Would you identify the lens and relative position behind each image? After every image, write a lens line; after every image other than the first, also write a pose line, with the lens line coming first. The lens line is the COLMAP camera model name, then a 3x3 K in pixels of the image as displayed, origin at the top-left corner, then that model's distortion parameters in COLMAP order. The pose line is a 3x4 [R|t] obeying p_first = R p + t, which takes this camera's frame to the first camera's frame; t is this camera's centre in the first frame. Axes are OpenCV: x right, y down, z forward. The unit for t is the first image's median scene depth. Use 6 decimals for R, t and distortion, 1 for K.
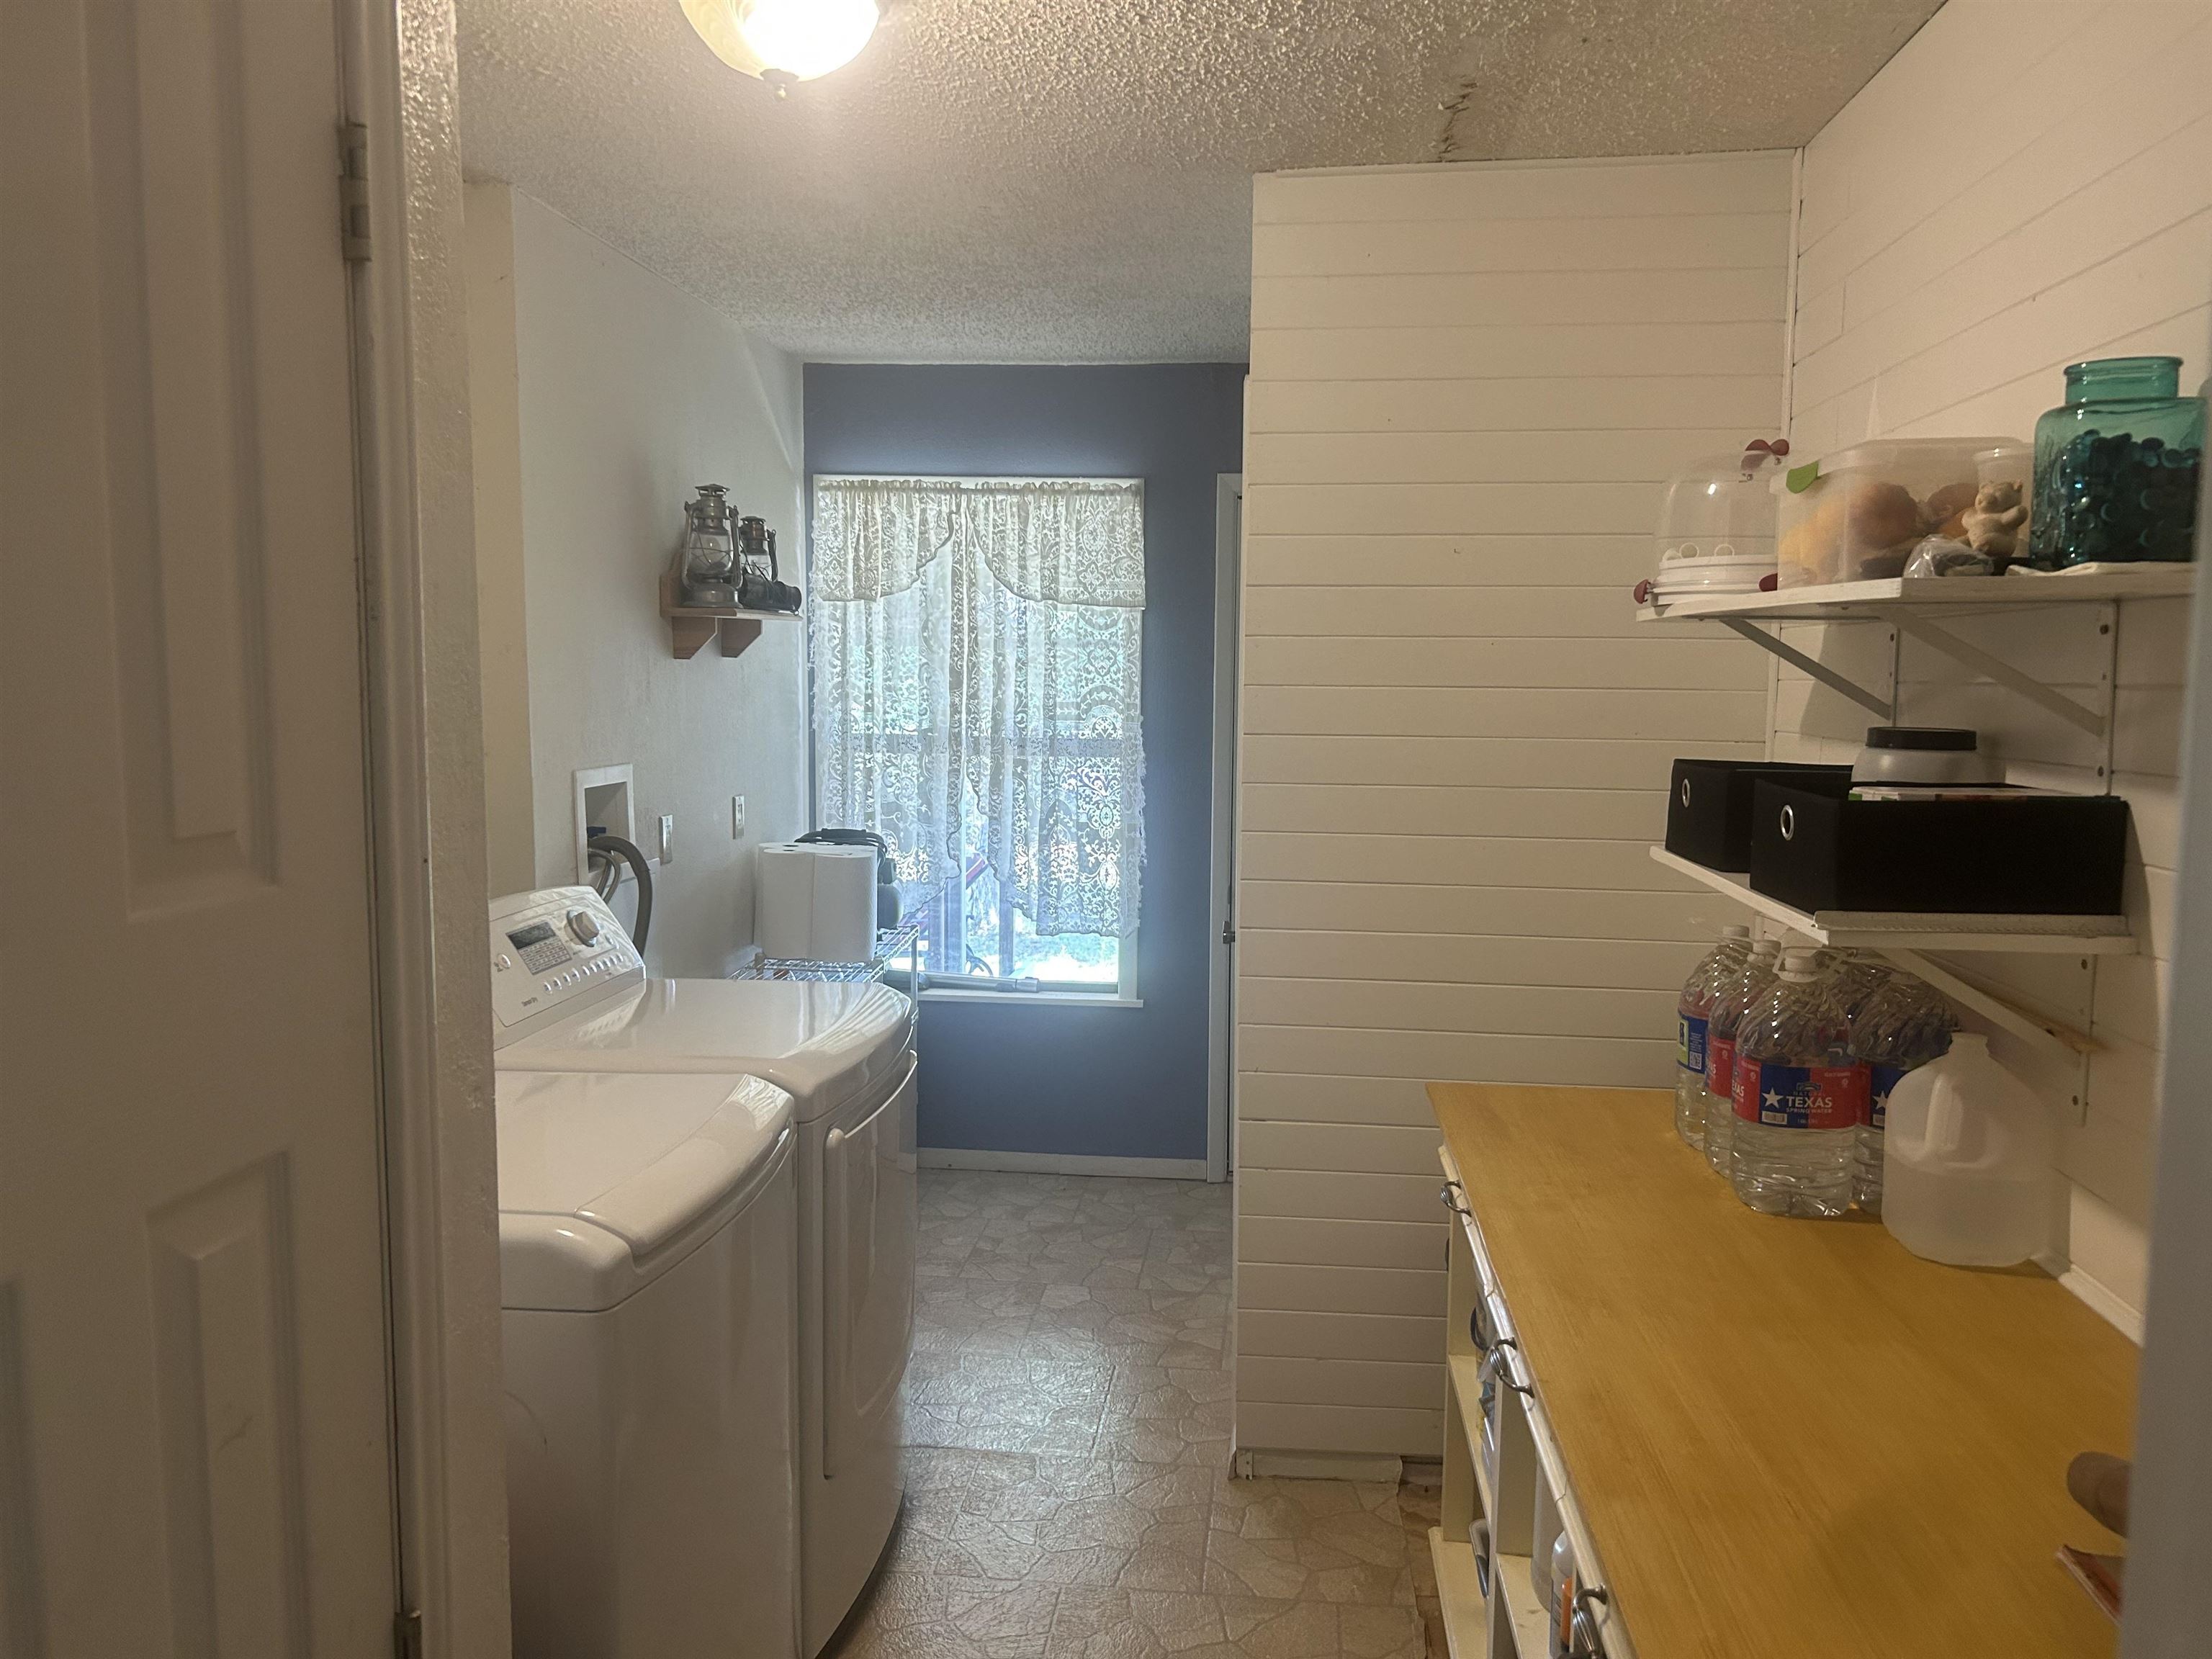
lens RADIAL K [[1664.0, 0, 1103.6], [0, 1664.0, 844.8], [0, 0, 1]] dist [0.049674, -0.060536]
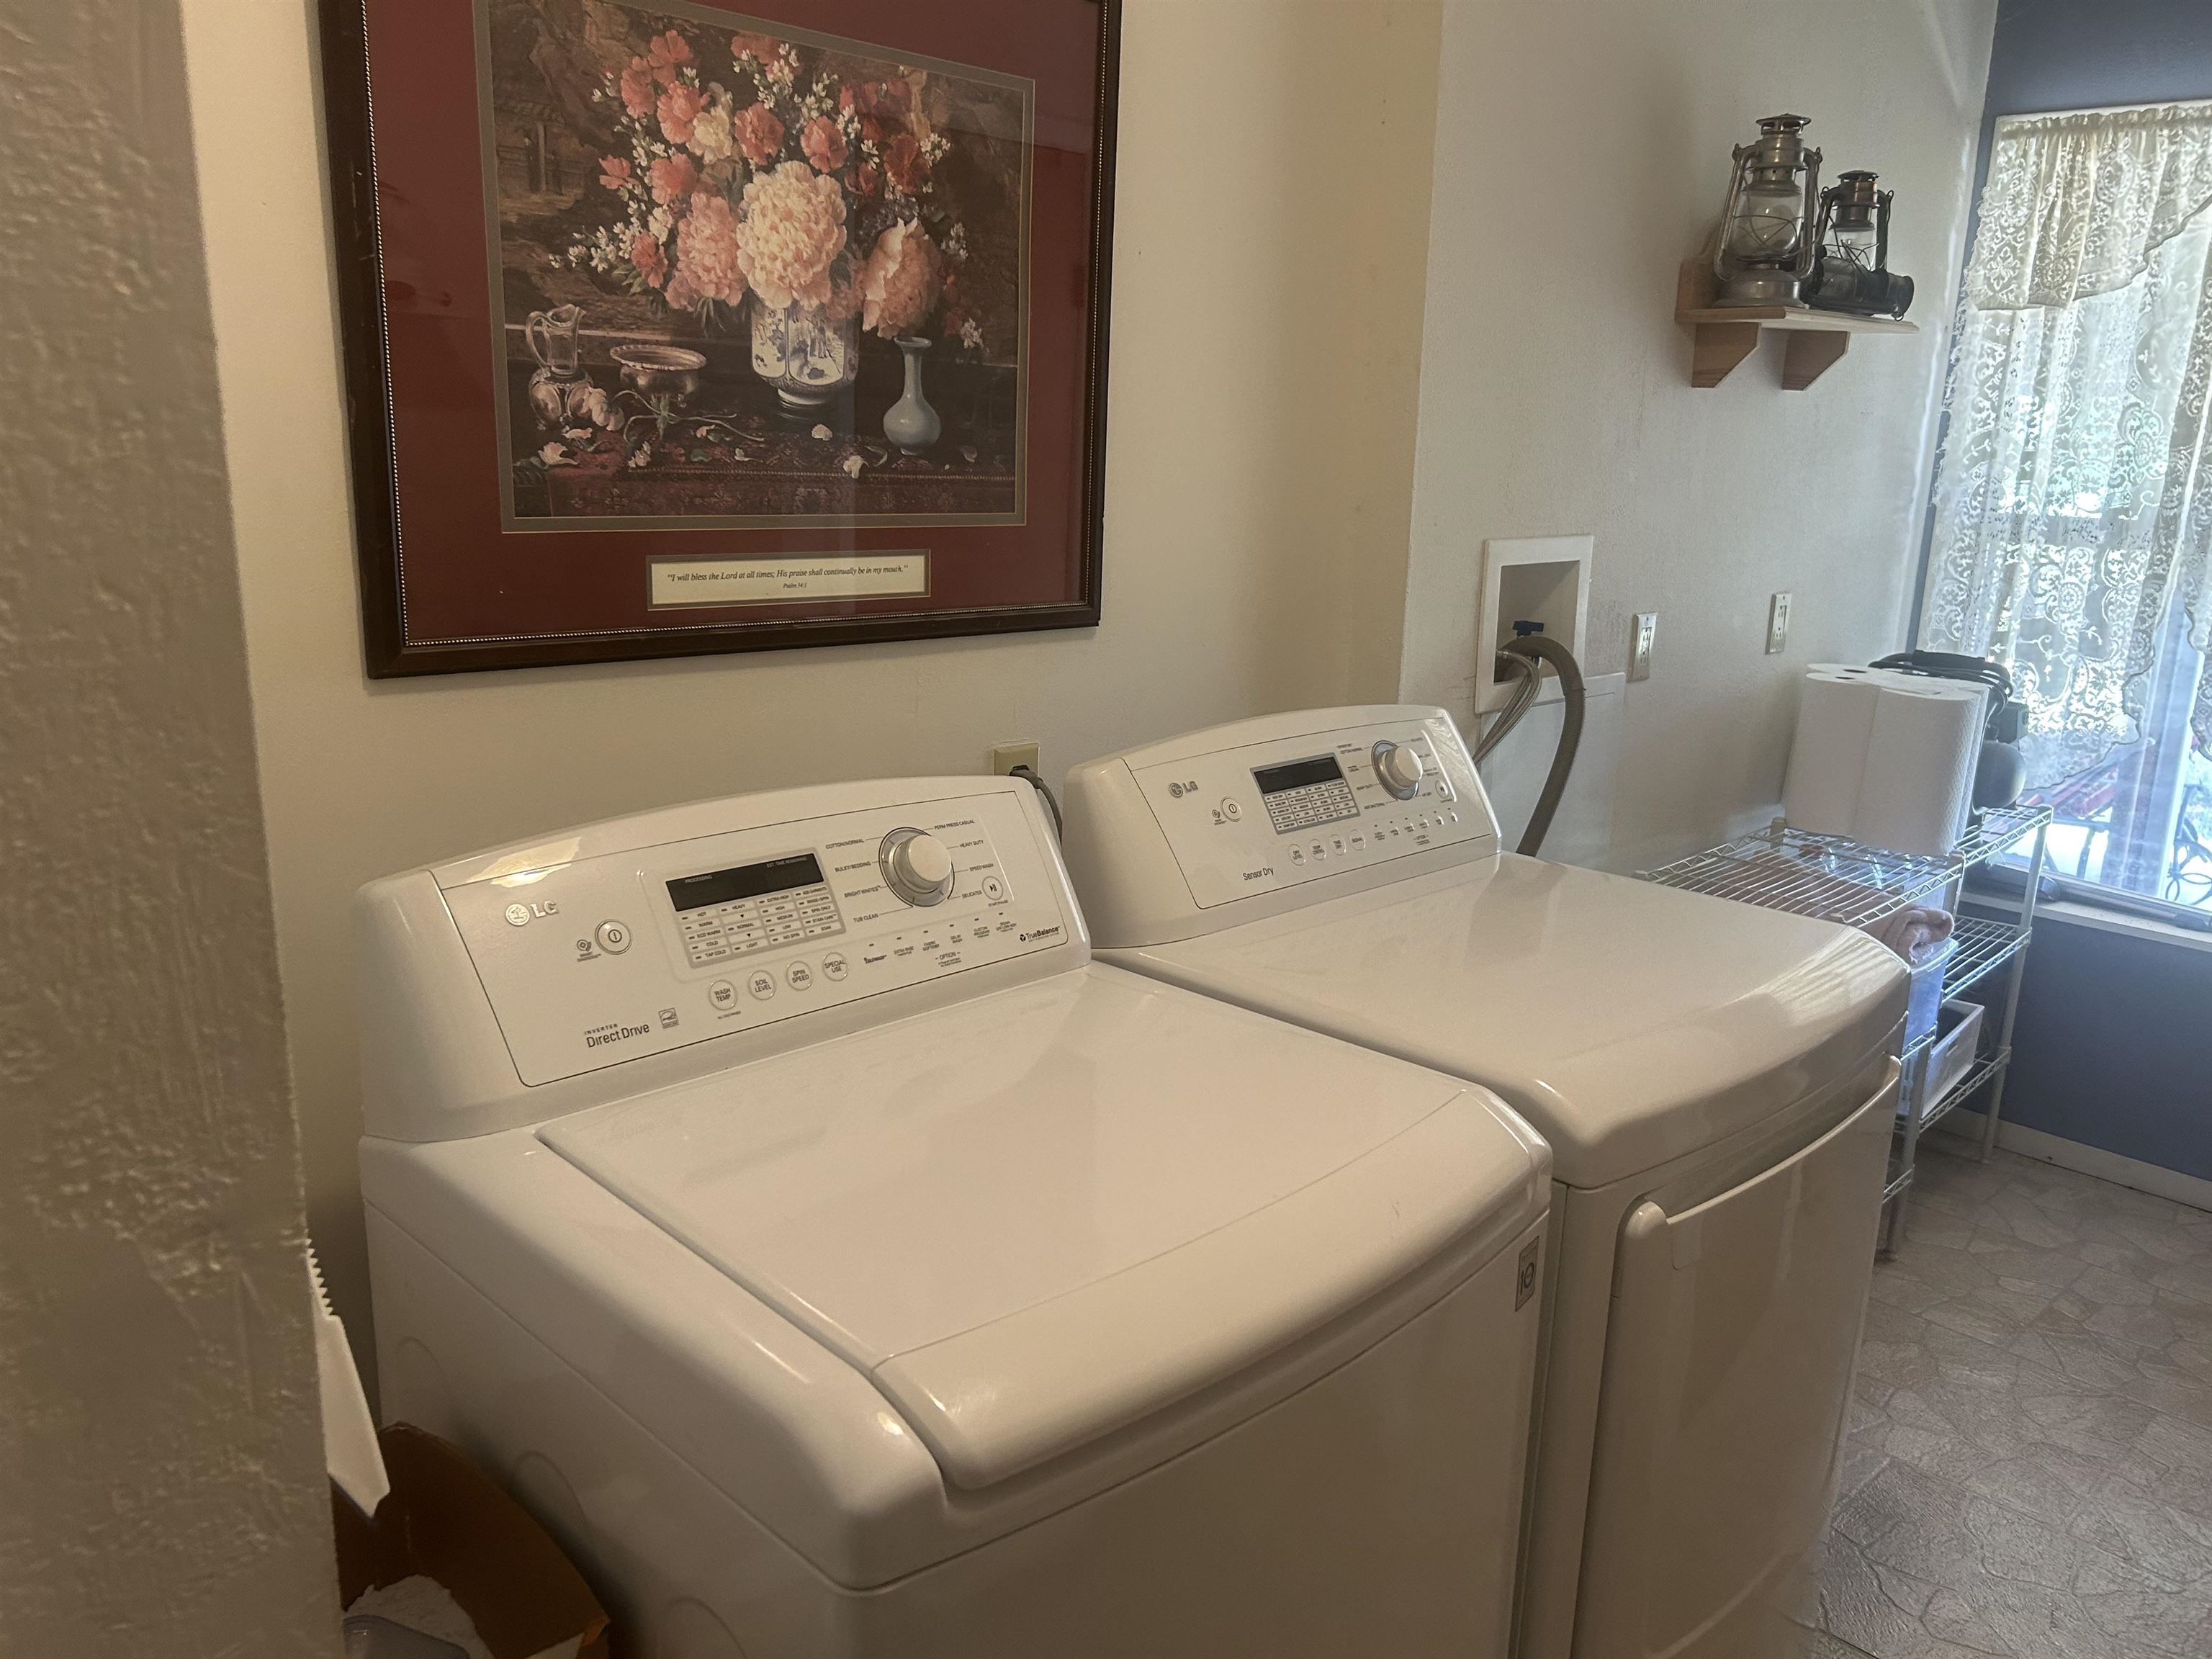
lens RADIAL K [[1664.0, 0, 1103.6], [0, 1664.0, 844.8], [0, 0, 1]] dist [0.049674, -0.060536]
pose [[0.771709, 0.163936, -0.614484, 0.011578], [-0.084737, 0.984096, 0.156125, -0.010131], [0.630306, -0.068414, 0.773327, 0.241963]]
